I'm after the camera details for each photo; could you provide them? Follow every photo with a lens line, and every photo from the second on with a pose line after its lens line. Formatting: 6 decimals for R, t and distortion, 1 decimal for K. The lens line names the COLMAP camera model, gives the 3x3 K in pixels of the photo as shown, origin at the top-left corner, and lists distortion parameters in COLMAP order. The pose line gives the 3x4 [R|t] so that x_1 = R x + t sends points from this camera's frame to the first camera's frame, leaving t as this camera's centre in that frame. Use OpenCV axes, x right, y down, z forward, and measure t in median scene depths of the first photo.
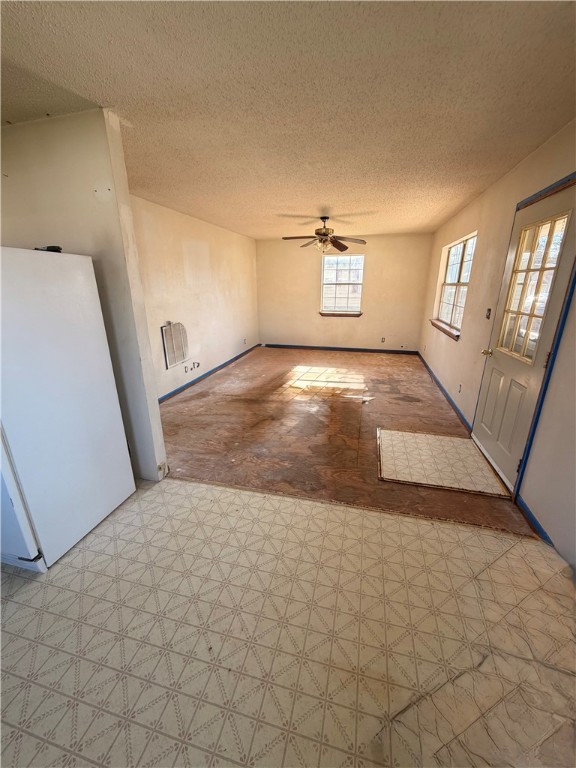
lens RADIAL K [[305.0, 0, 293.7], [0, 305.0, 385.2], [0, 0, 1]] dist [-0.002006, 0.000124]
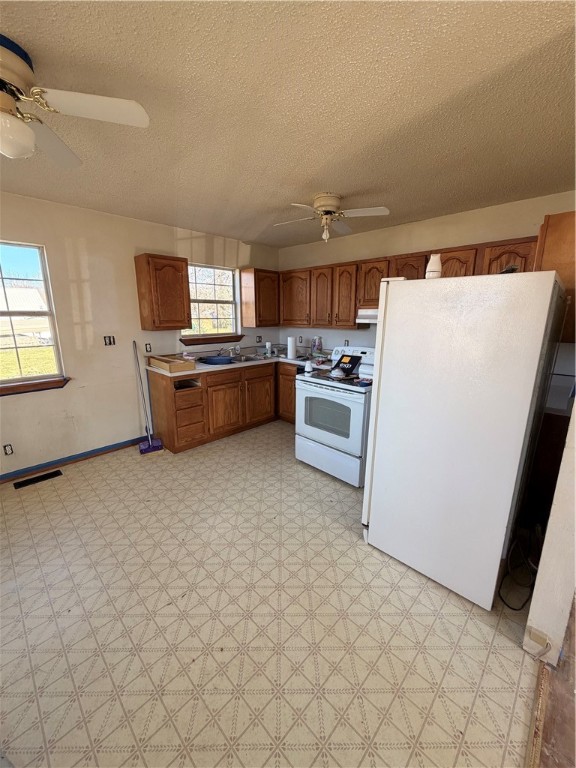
lens RADIAL K [[305.0, 0, 285.1], [0, 305.0, 384.4], [0, 0, 1]] dist [-0.002006, 0.000124]
pose [[-0.517336, 0.198300, -0.832491, 0.188197], [-0.266699, 0.886980, 0.377014, -0.248325], [0.813164, 0.417067, -0.405980, 0.736897]]
